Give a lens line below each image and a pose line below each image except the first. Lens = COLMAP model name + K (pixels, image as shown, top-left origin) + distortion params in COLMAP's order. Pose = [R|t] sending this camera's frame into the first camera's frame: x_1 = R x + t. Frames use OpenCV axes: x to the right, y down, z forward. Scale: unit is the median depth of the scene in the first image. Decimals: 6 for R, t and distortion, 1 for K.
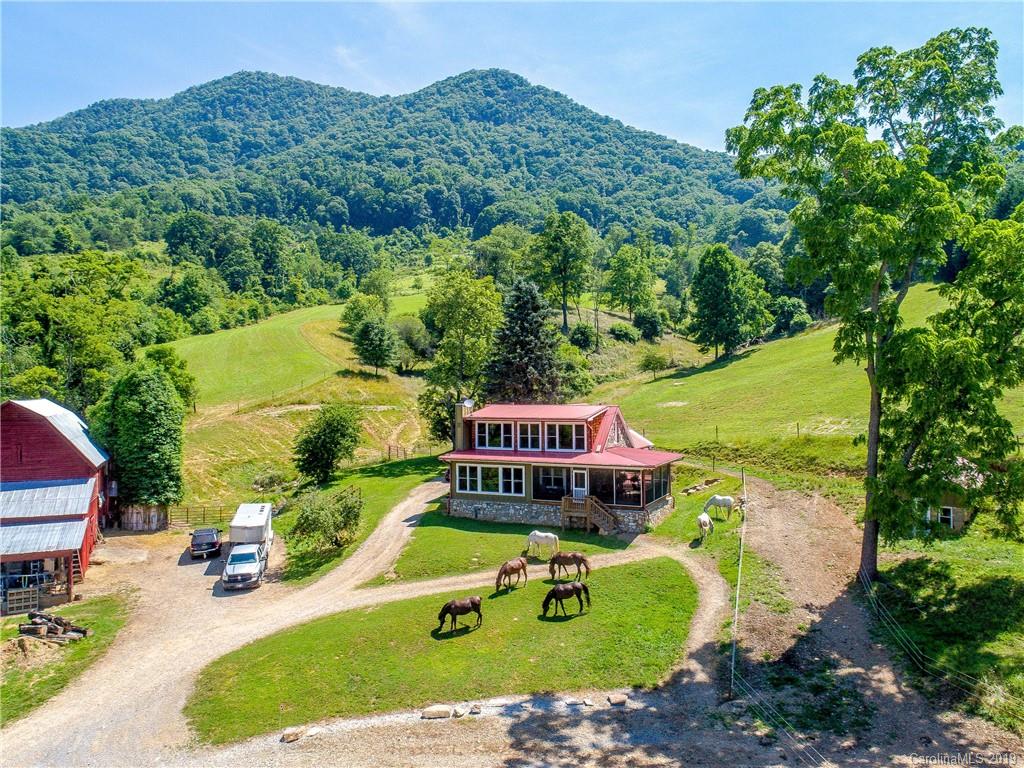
lens RADIAL K [[791.5, 0, 512.0], [0, 791.5, 384.0], [0, 0, 1]] dist [-0.000037, 0.001981]
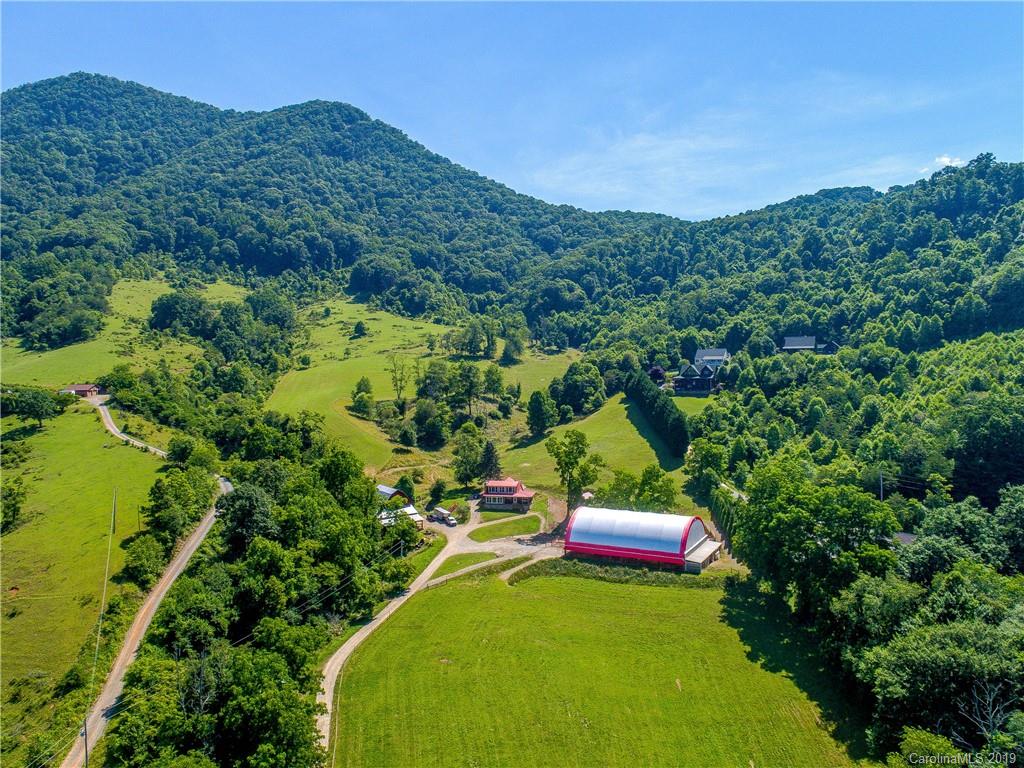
lens RADIAL K [[791.5, 0, 512.0], [0, 791.5, 384.0], [0, 0, 1]] dist [-0.000037, 0.001981]
pose [[0.971327, -0.016278, 0.237190, -0.072046], [0.005448, 0.998915, 0.046244, -0.054527], [-0.237686, -0.043626, 0.970362, -0.245956]]
